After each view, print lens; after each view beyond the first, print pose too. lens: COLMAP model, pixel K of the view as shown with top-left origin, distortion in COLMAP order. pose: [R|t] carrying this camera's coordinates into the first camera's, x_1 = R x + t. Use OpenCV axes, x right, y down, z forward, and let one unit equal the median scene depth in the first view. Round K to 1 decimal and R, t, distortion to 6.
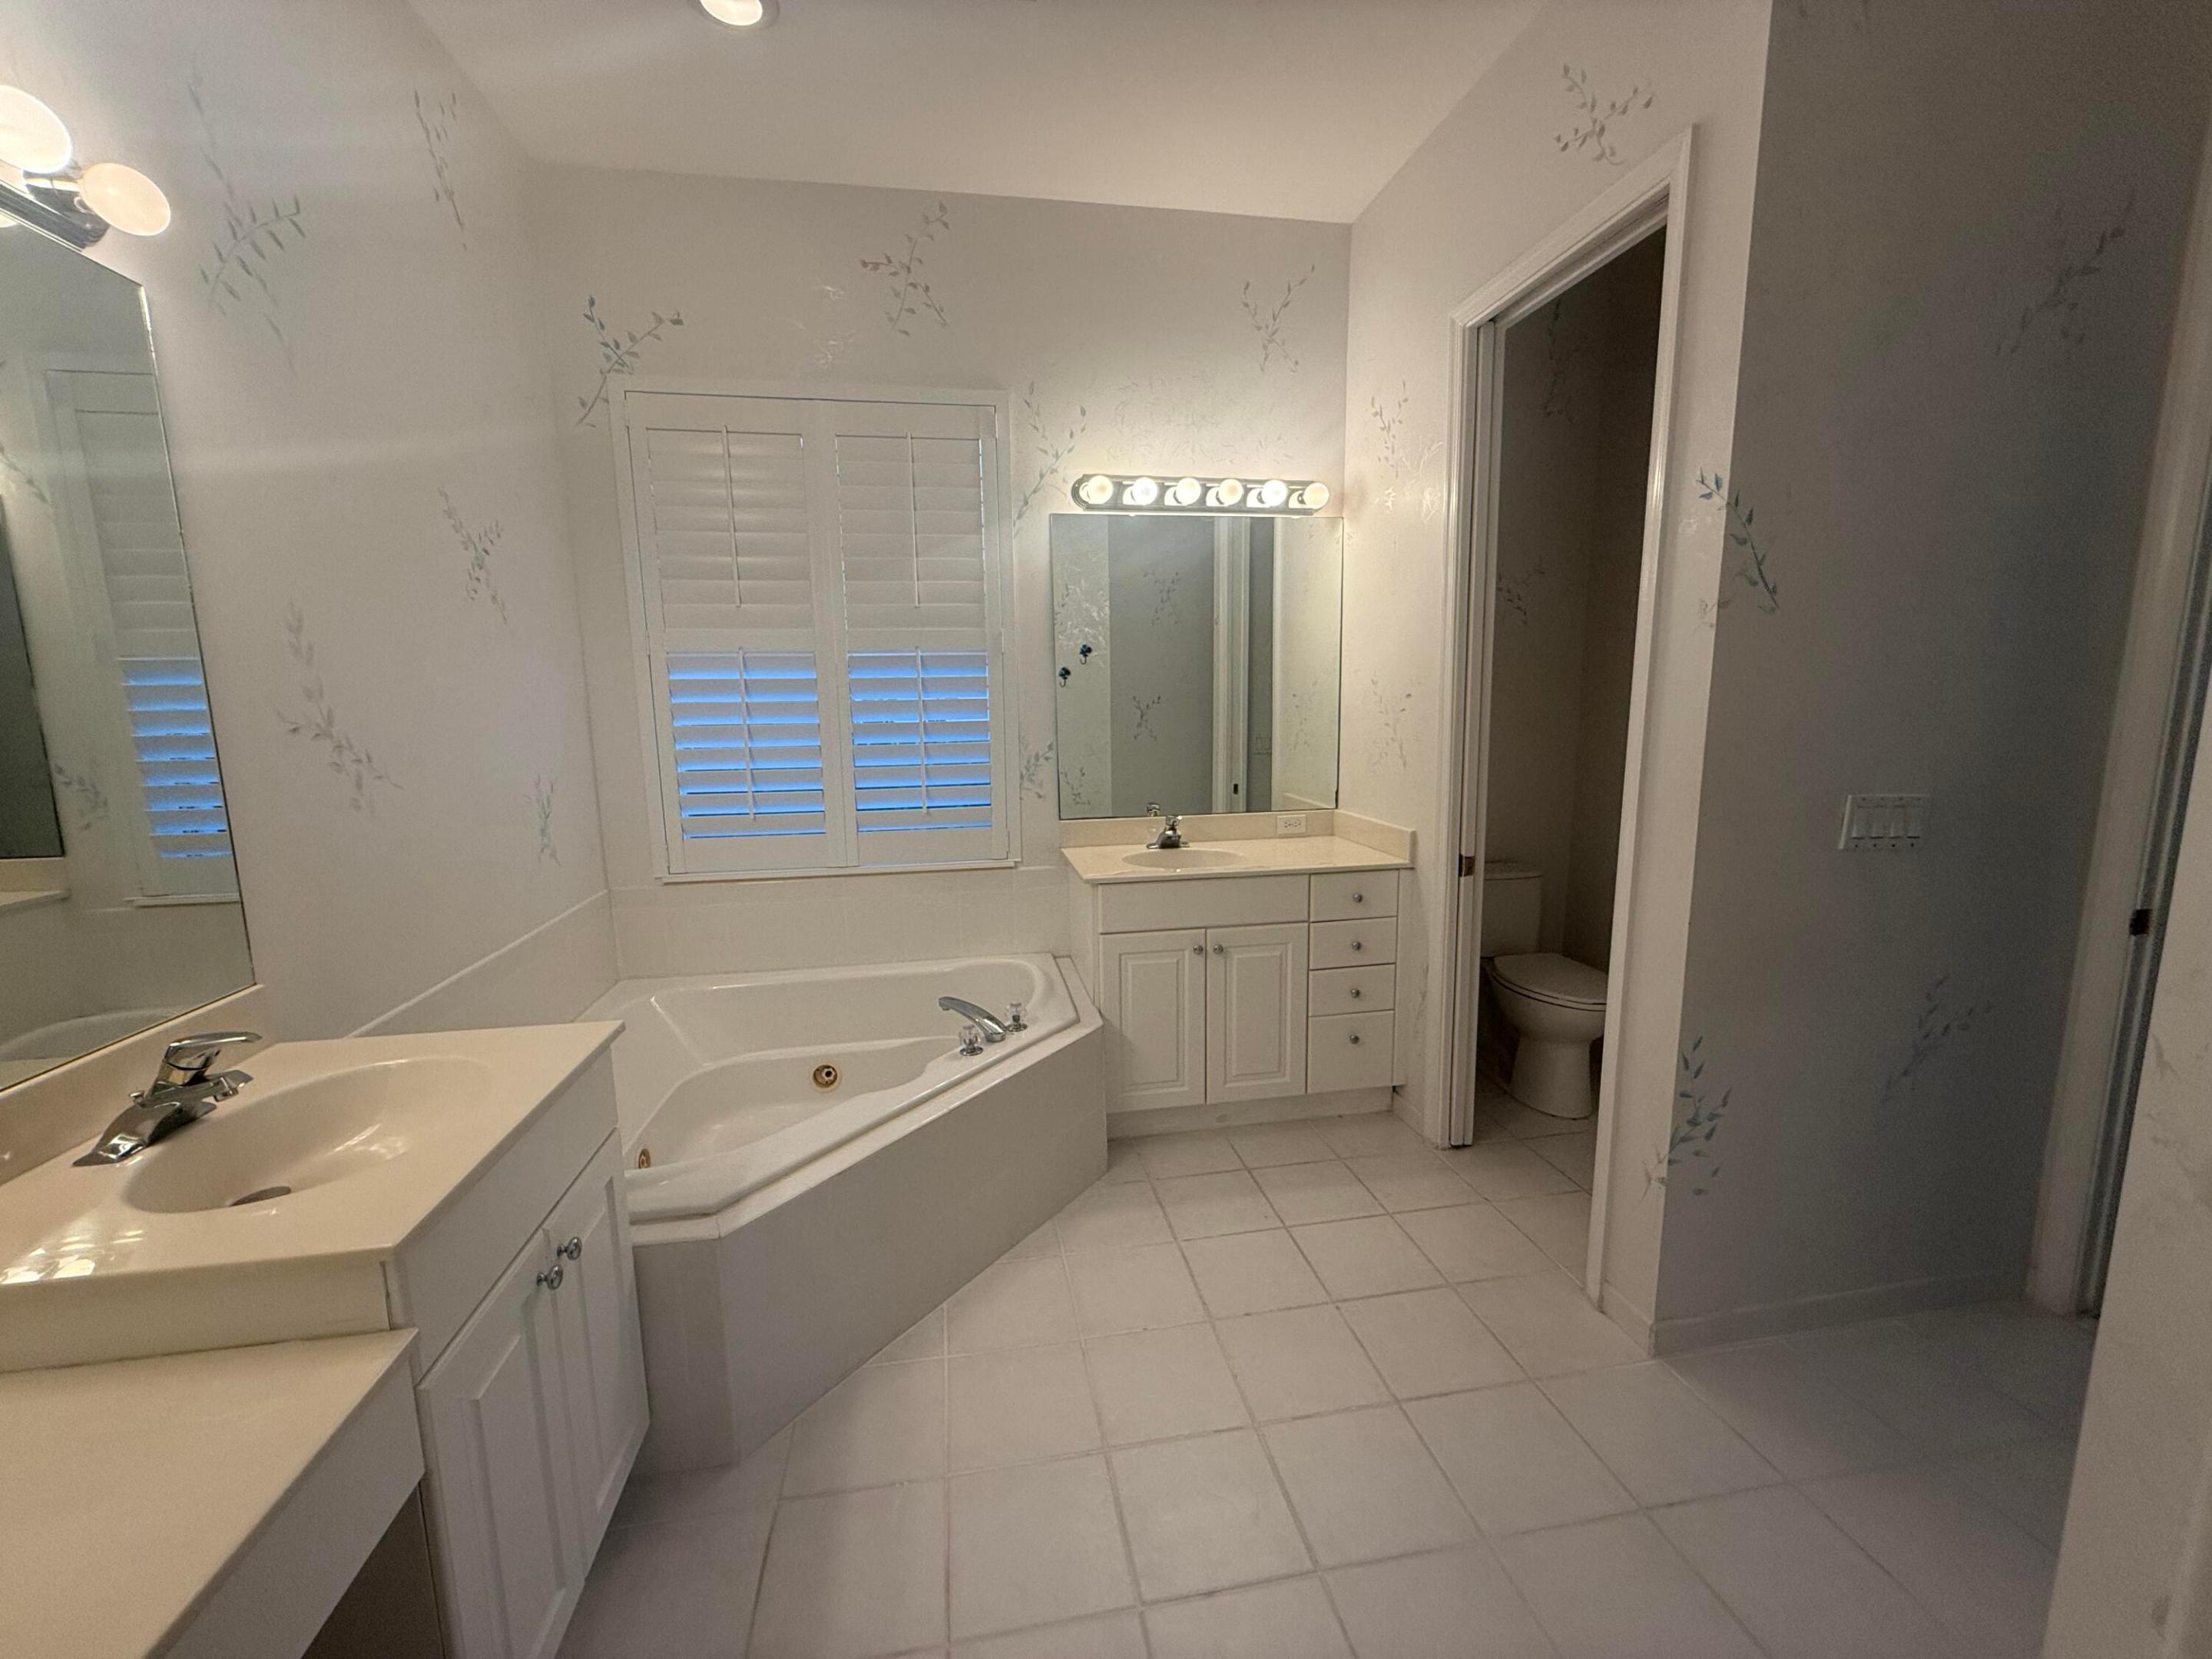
lens RADIAL K [[882.6, 0, 1095.7], [0, 882.6, 829.2], [0, 0, 1]] dist [-0.000612, 0.000331]
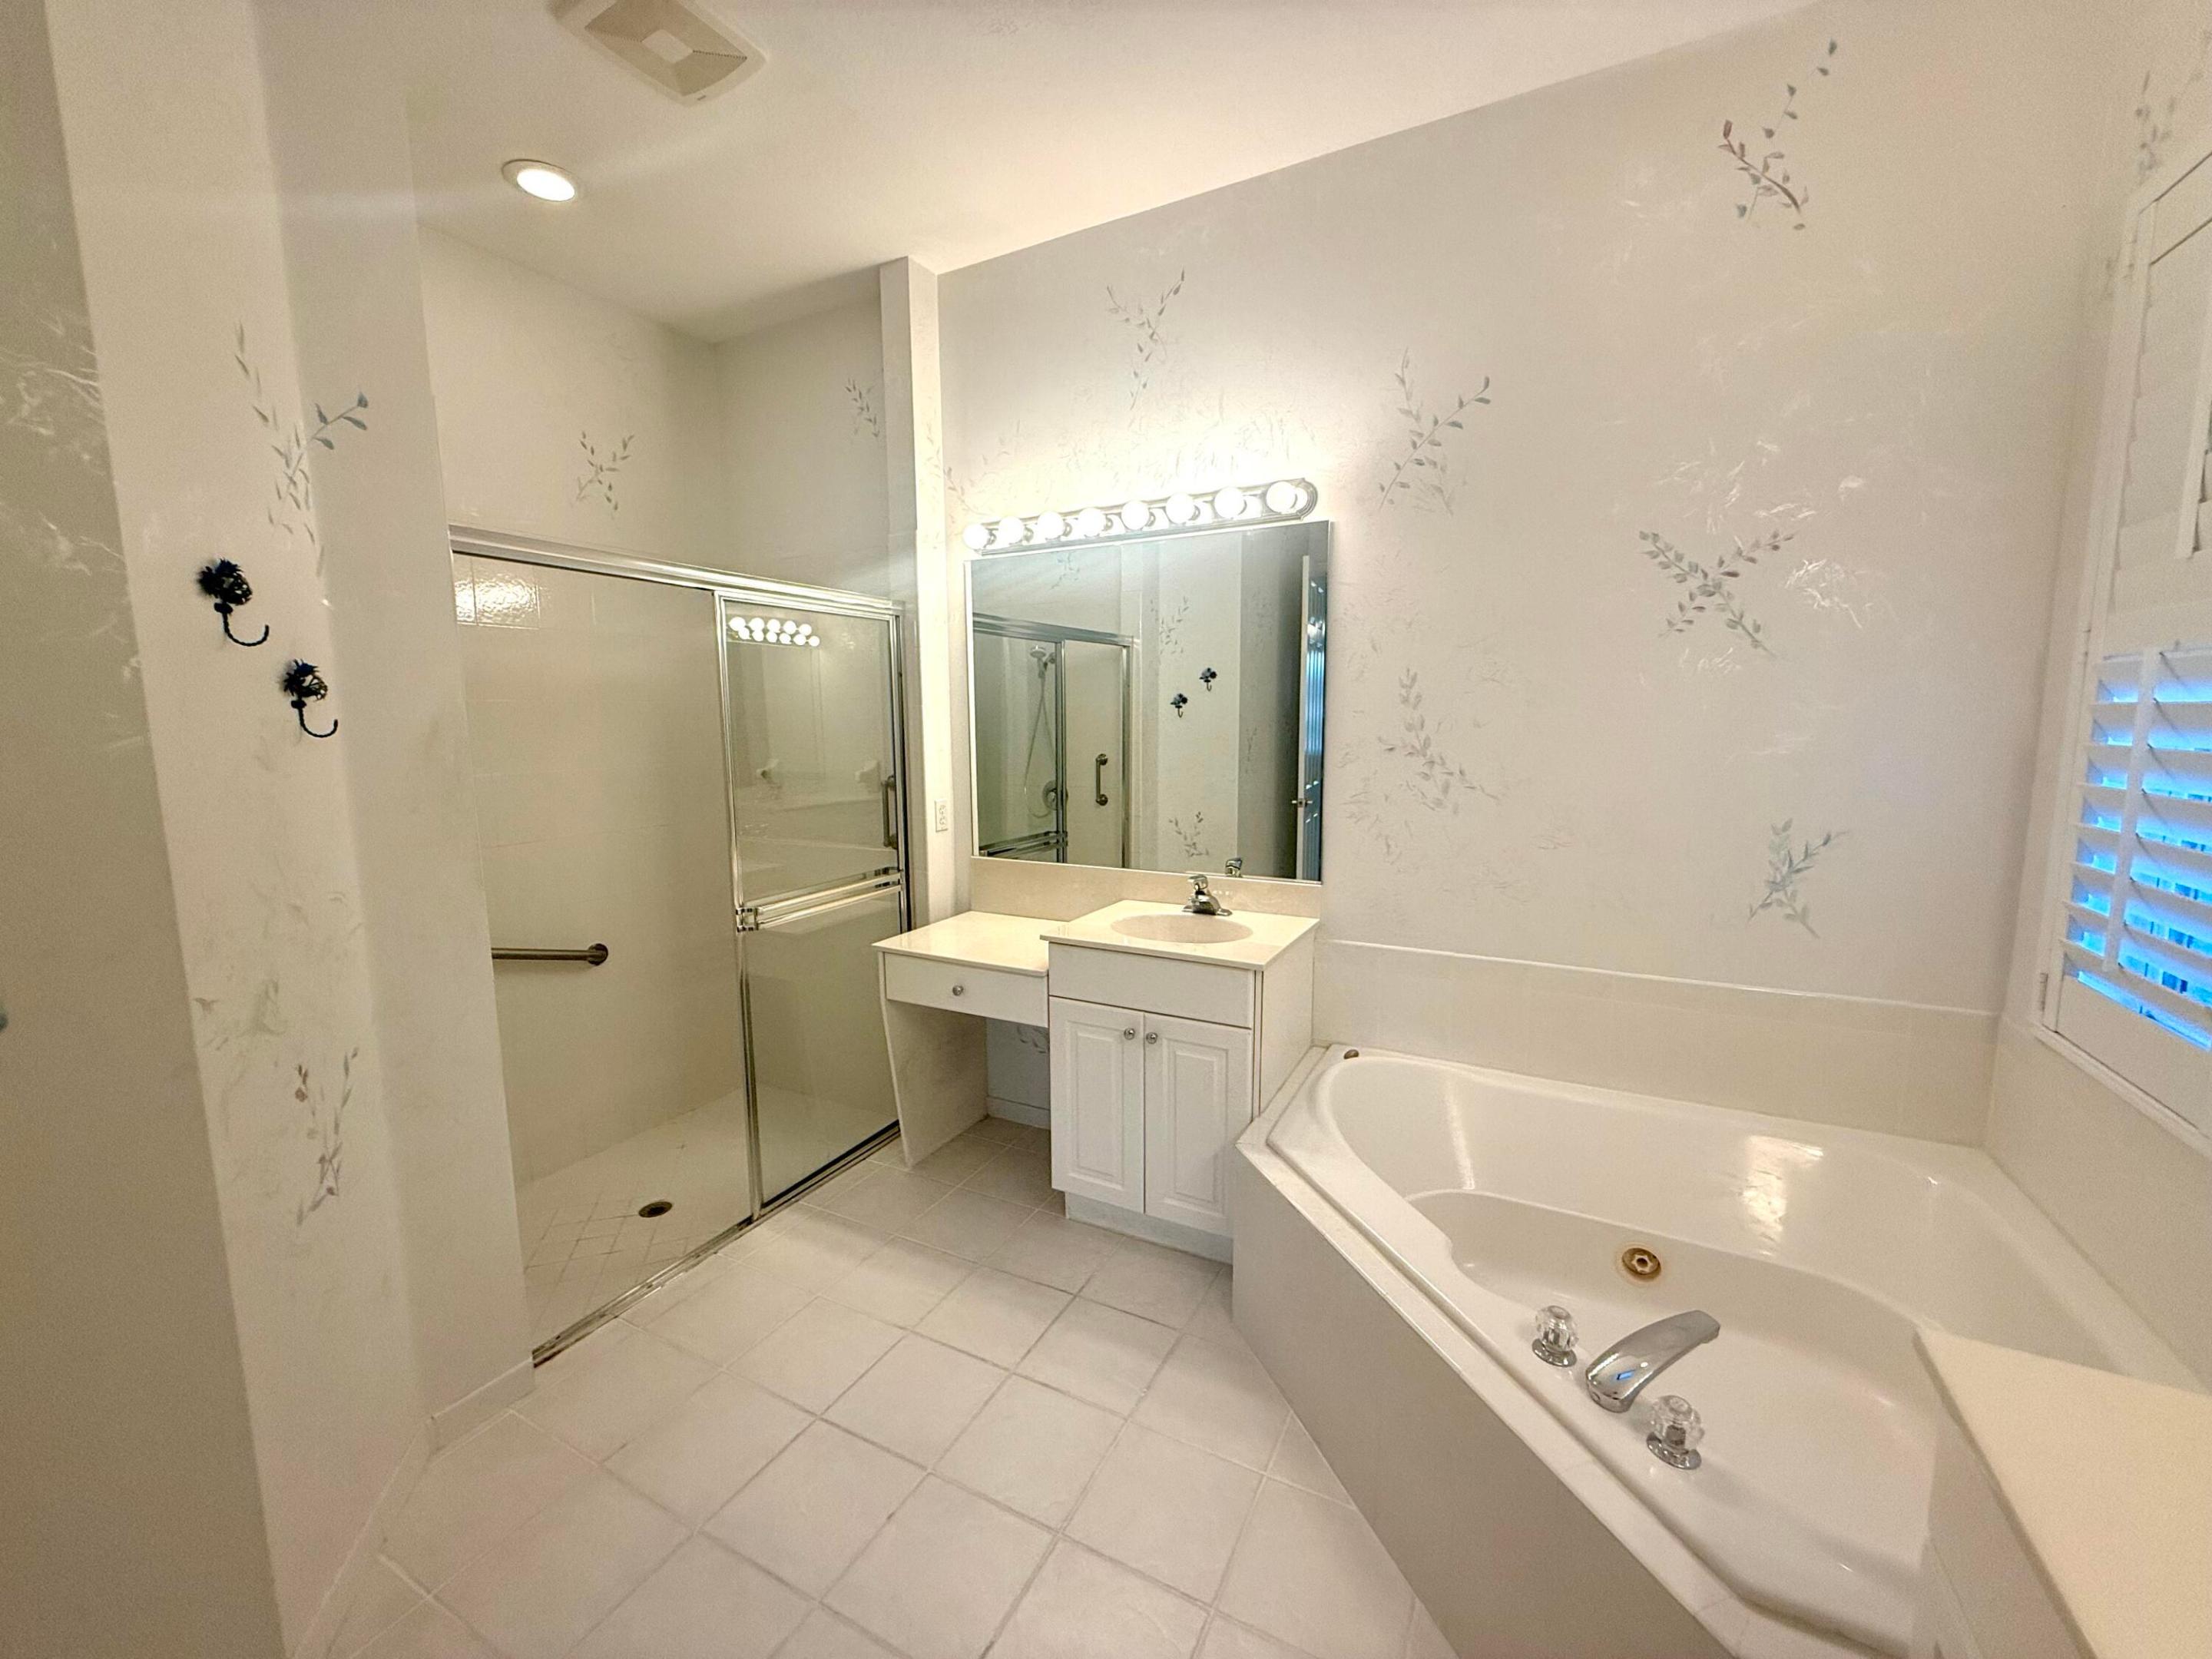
lens RADIAL K [[882.6, 0, 1095.7], [0, 882.6, 829.2], [0, 0, 1]] dist [-0.000612, 0.000331]
pose [[-0.613315, 0.119743, -0.780709, 0.667920], [-0.101509, 0.968294, 0.228258, -0.271733], [0.783288, 0.219243, -0.581715, 1.479937]]
